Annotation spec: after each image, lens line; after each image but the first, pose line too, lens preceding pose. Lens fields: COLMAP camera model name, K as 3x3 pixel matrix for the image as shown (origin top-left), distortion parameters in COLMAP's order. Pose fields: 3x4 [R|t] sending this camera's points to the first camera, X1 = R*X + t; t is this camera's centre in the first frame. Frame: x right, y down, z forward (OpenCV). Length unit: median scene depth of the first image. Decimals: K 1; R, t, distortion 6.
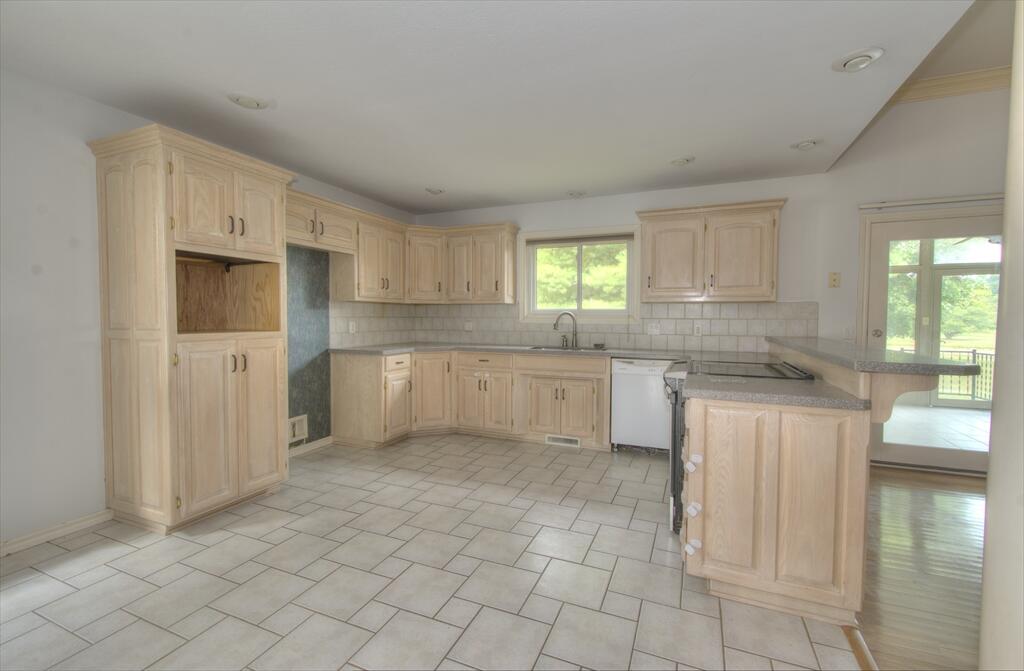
lens RADIAL K [[440.0, 0, 520.0], [0, 440.0, 332.7], [0, 0, 1]] dist [0.001017, -0.001201]
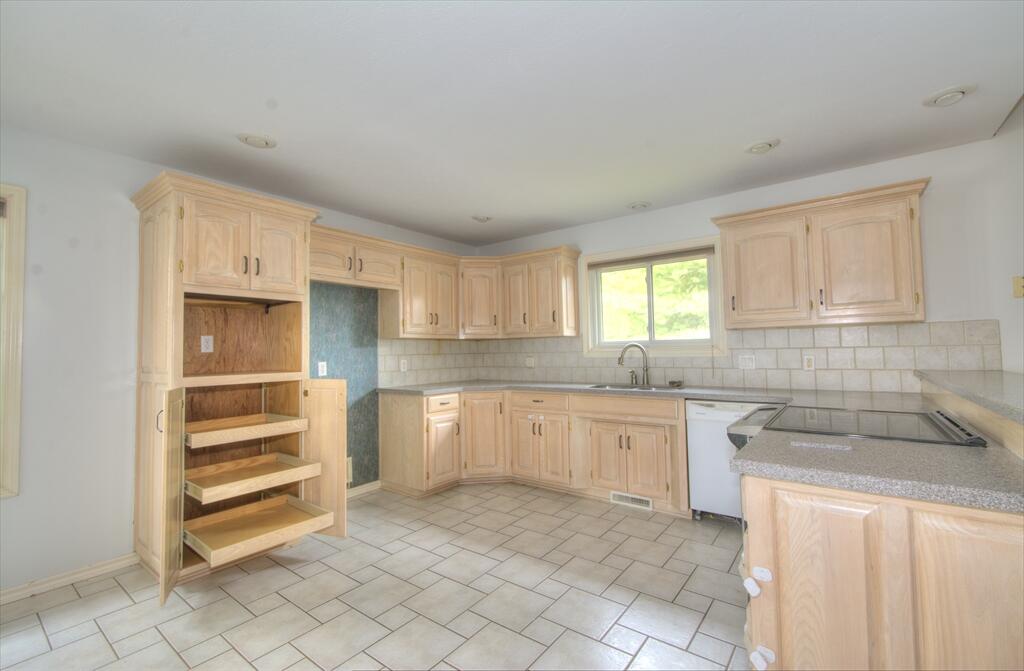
lens RADIAL K [[440.0, 0, 518.7], [0, 440.0, 333.0], [0, 0, 1]] dist [0.001017, -0.001201]
pose [[0.968033, -0.032891, -0.248658, 0.117625], [0.014130, 0.996942, -0.076859, -0.006032], [0.250426, 0.070888, 0.965537, 0.143446]]
